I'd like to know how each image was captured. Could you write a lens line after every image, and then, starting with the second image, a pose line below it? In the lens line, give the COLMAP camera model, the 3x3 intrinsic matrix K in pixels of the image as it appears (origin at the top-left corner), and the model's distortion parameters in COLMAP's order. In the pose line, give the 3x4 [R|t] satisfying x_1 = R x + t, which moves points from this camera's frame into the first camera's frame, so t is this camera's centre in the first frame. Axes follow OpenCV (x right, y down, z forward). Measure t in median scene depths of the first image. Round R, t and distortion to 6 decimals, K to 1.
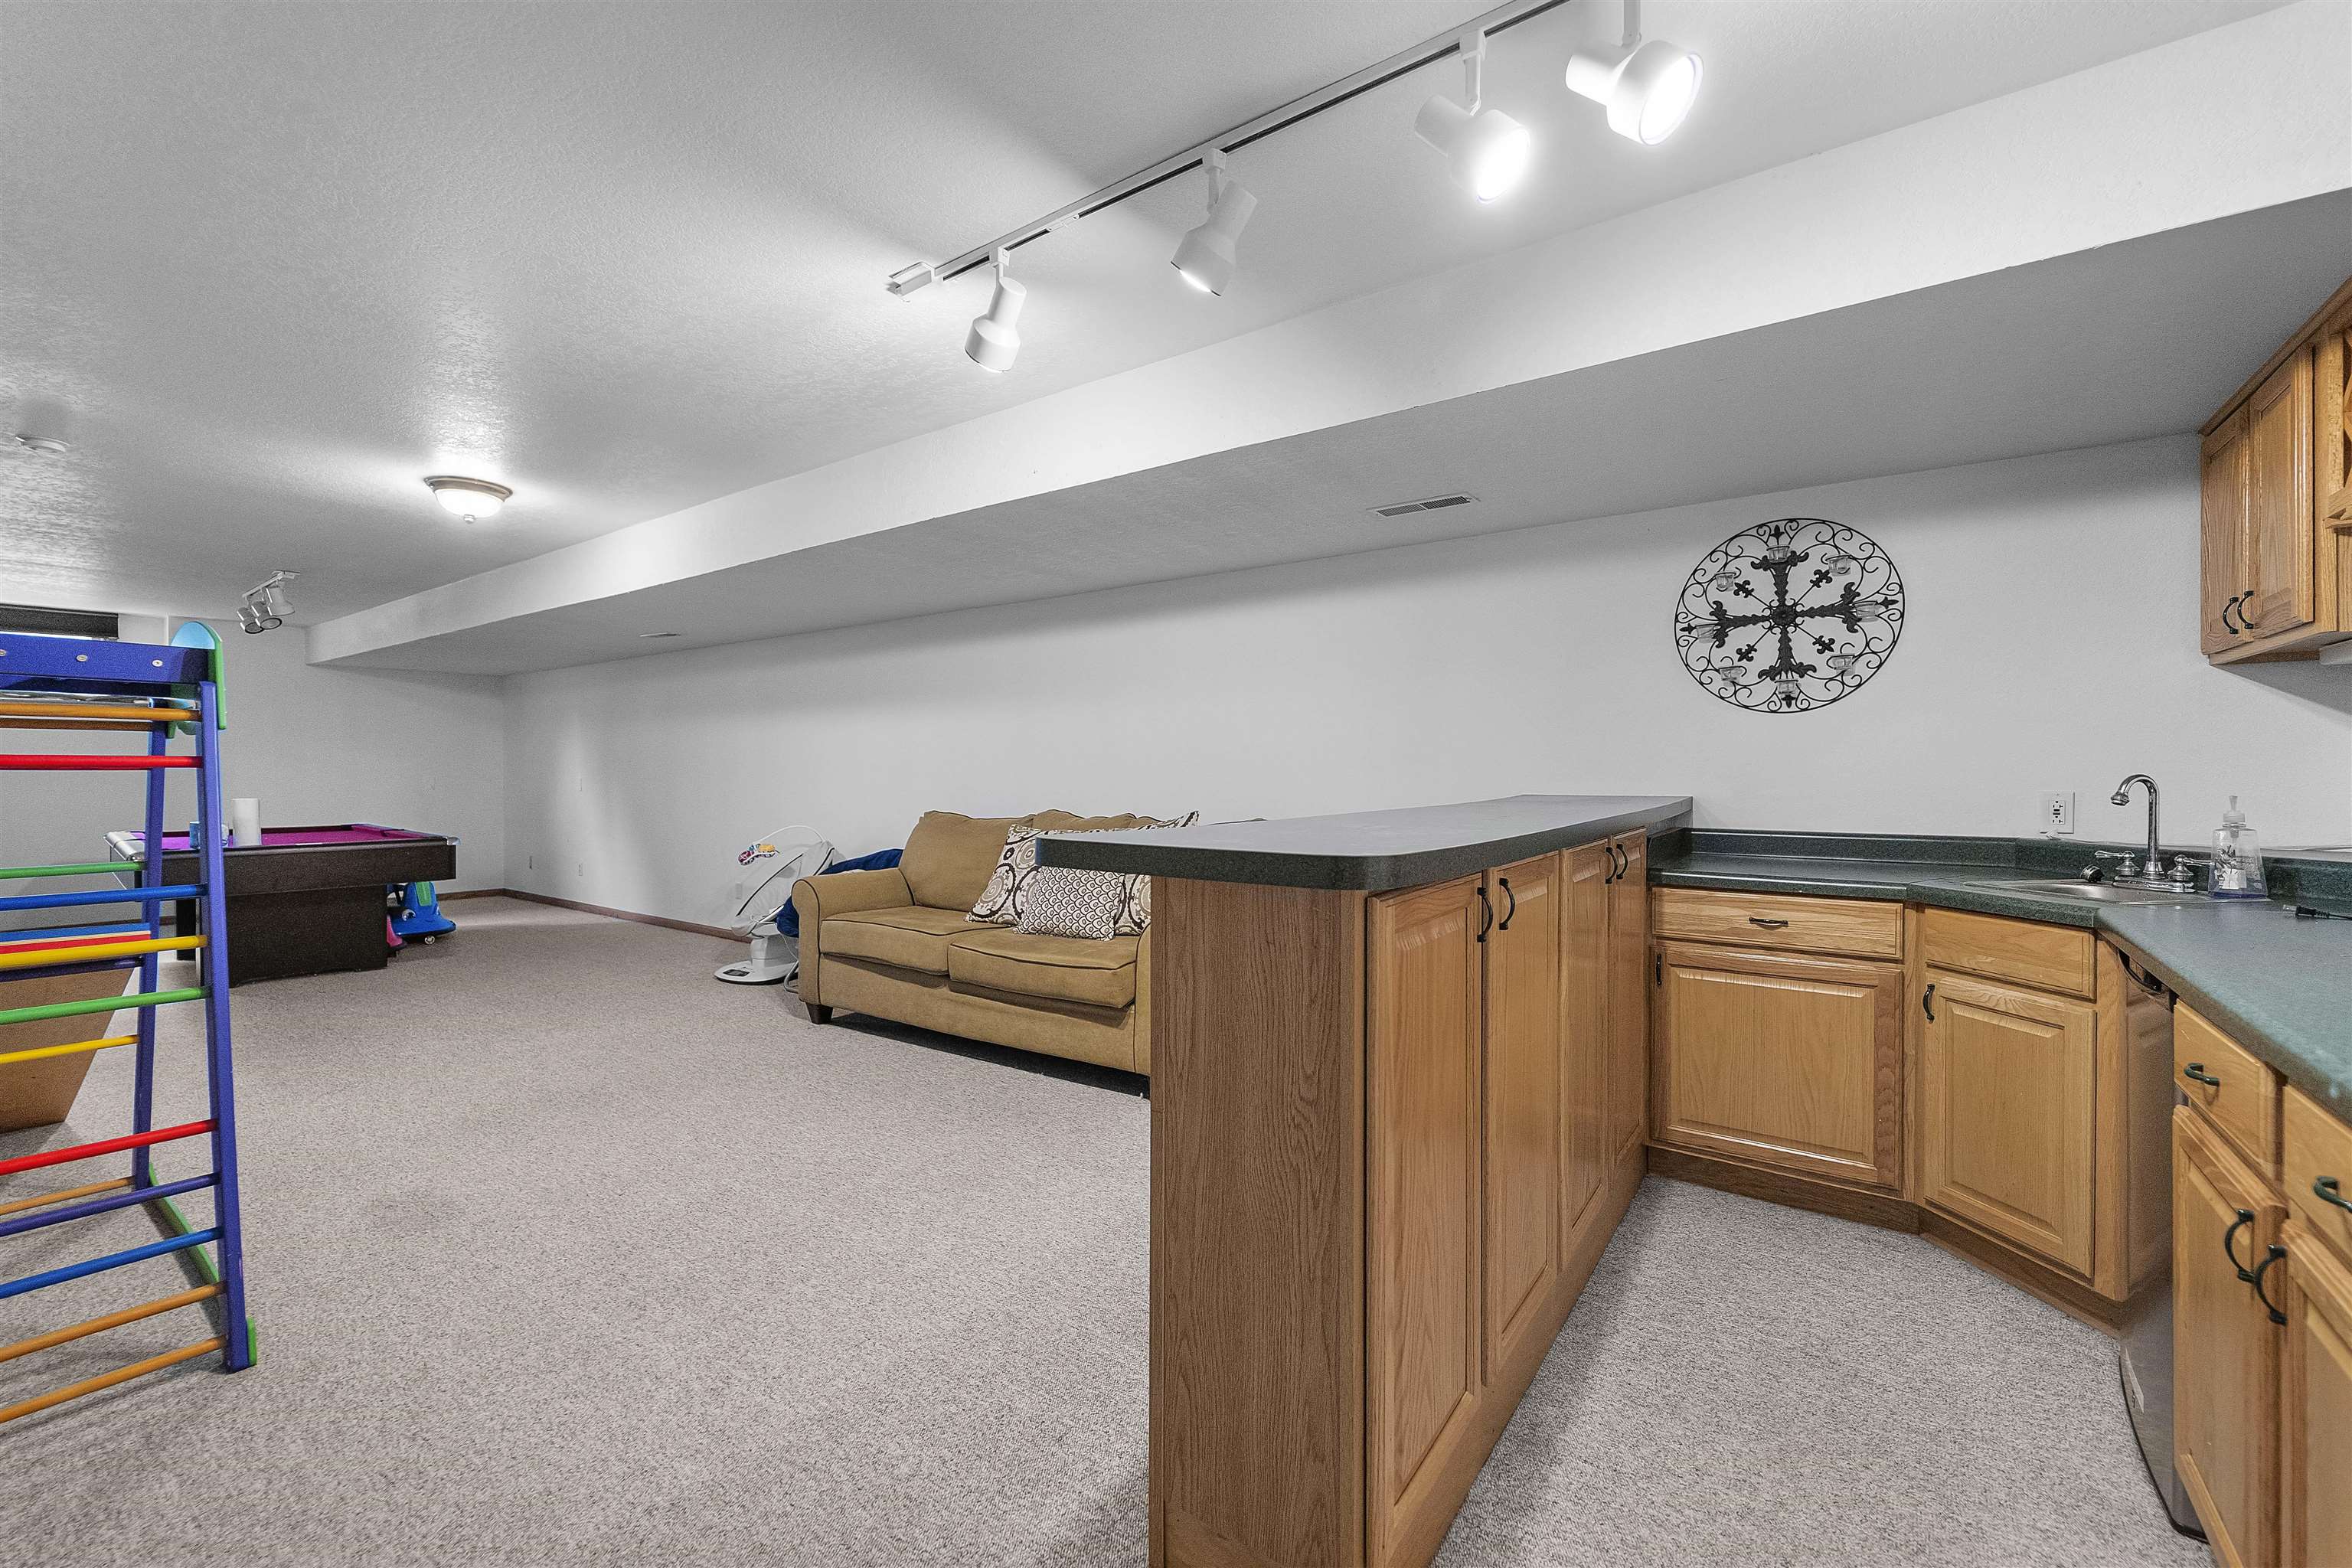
lens RADIAL K [[938.3, 0, 1183.0], [0, 938.3, 765.8], [0, 0, 1]] dist [0.001974, 0.000817]
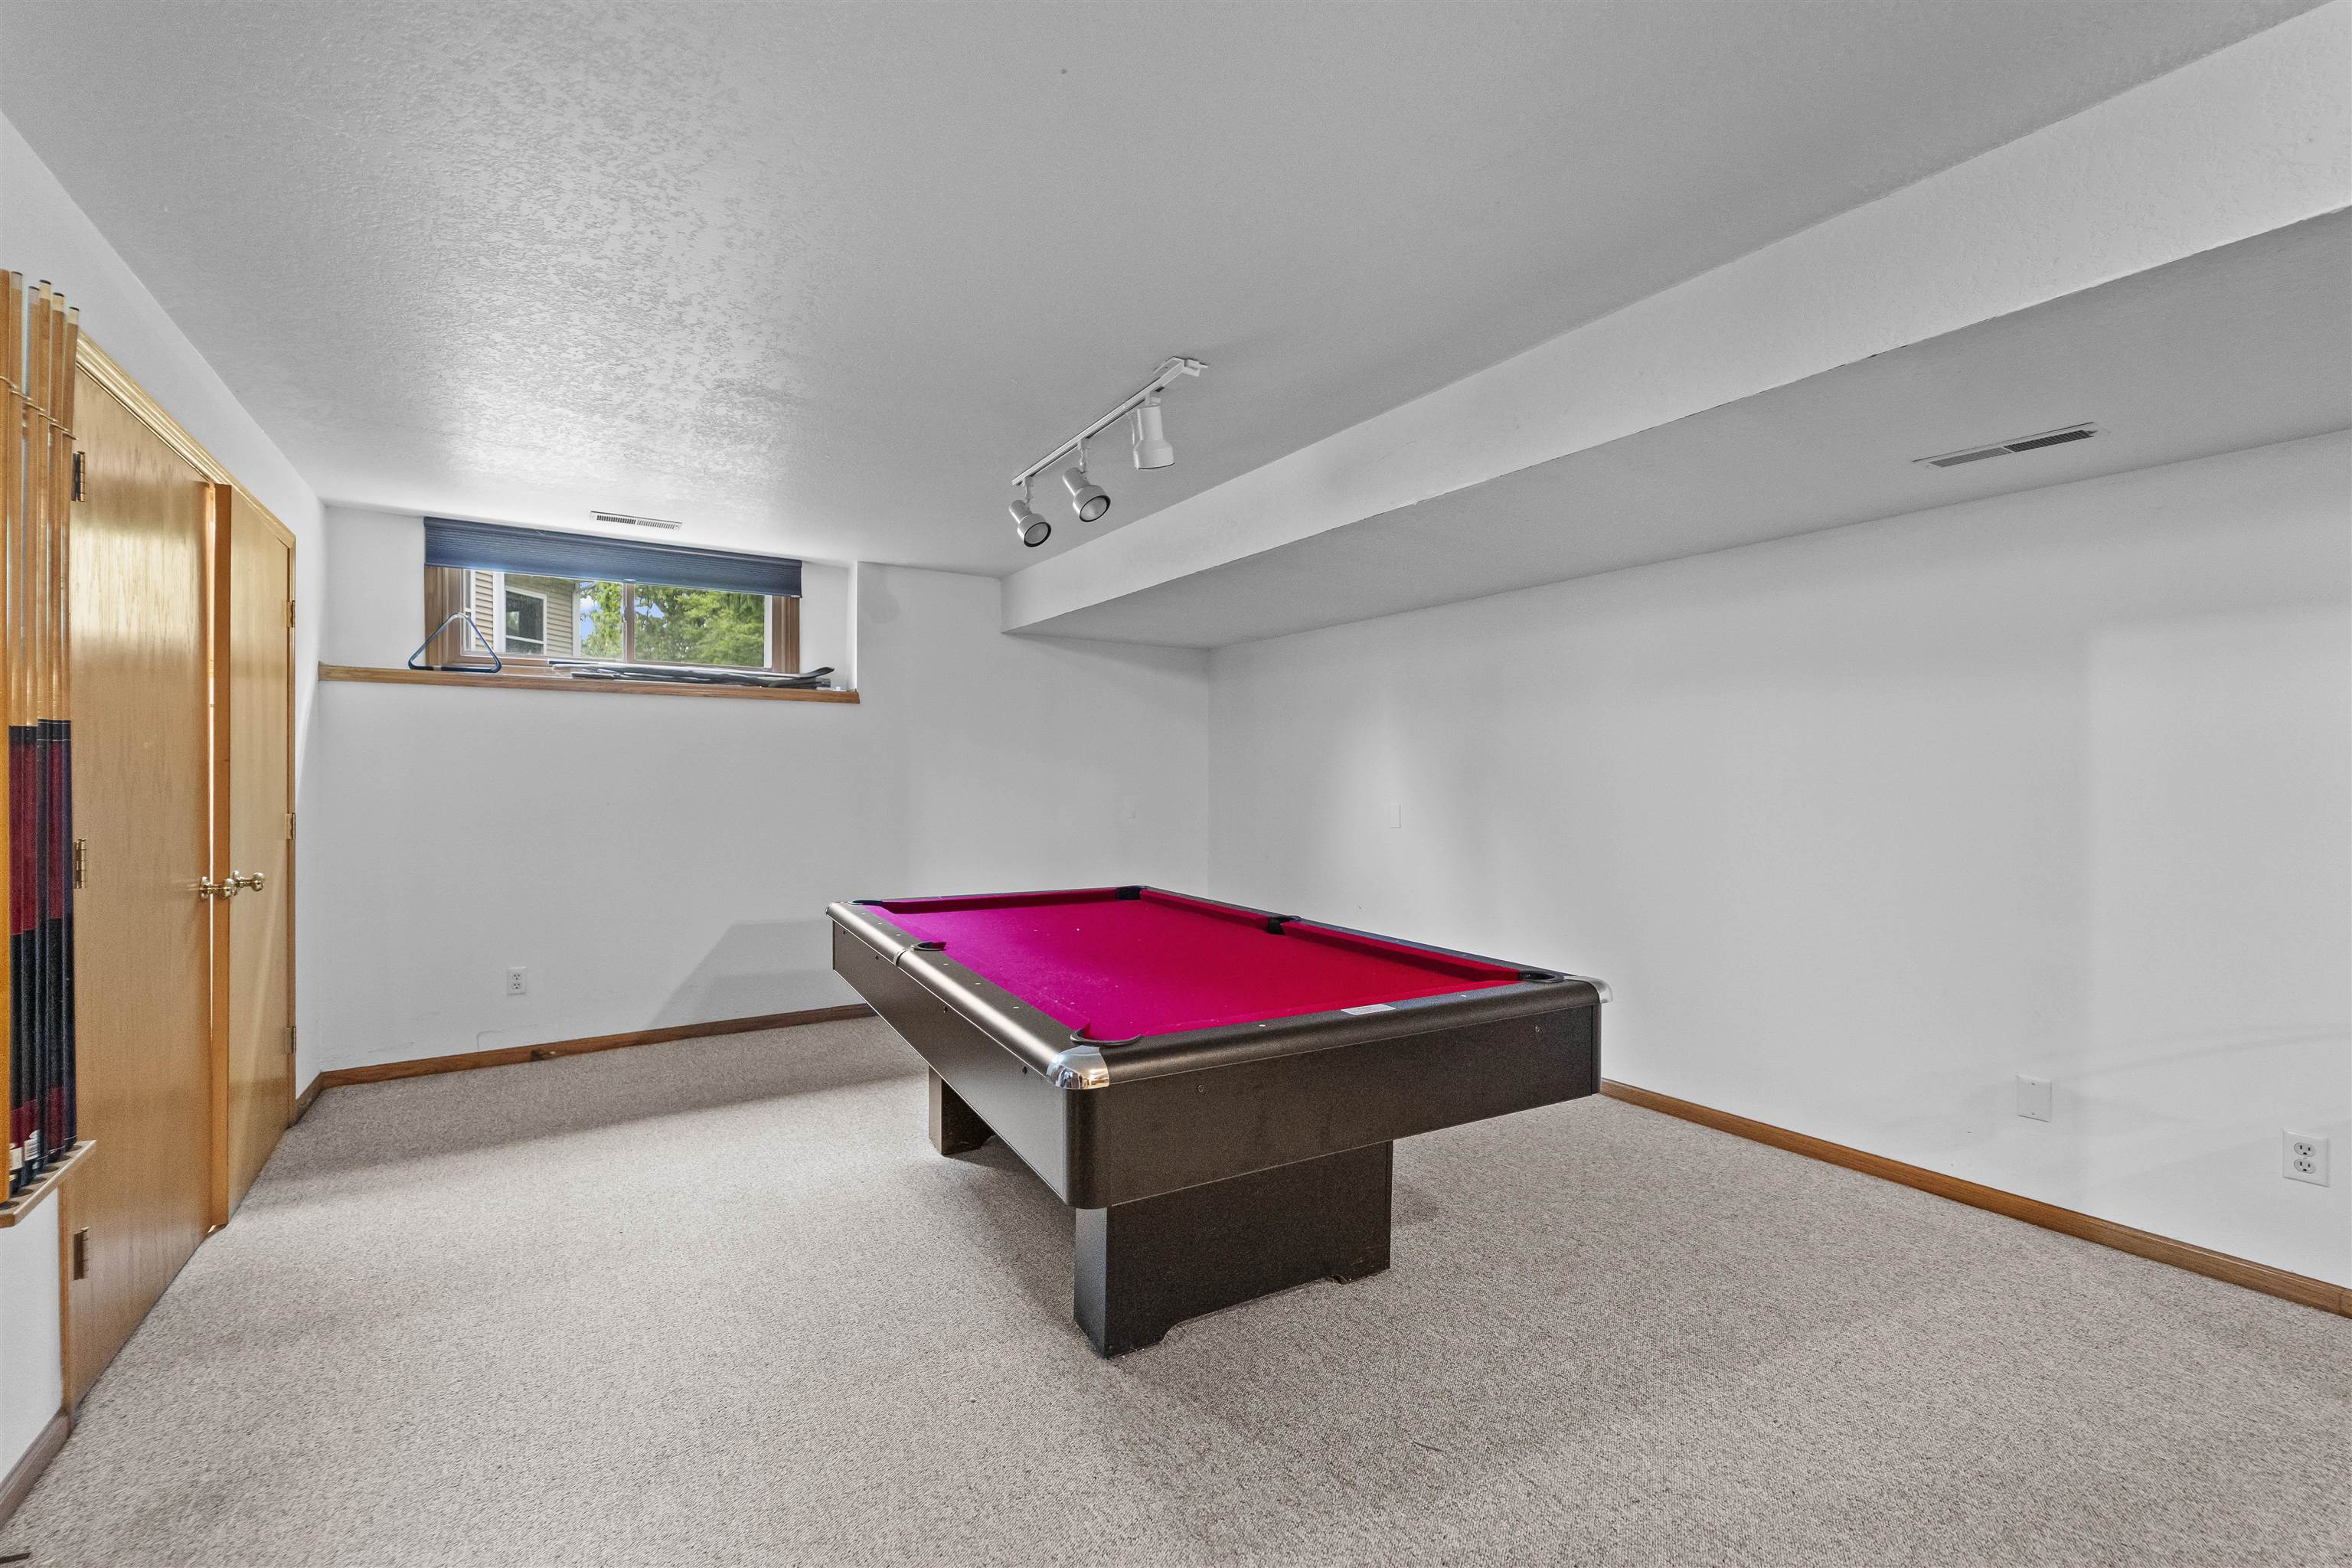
lens RADIAL K [[938.3, 0, 1183.0], [0, 938.3, 765.8], [0, 0, 1]] dist [0.001974, 0.000817]
pose [[0.933441, 0.011725, -0.358540, -0.441936], [-0.017838, 0.999746, -0.013748, -0.002105], [0.358288, 0.019228, 0.933413, 0.323634]]
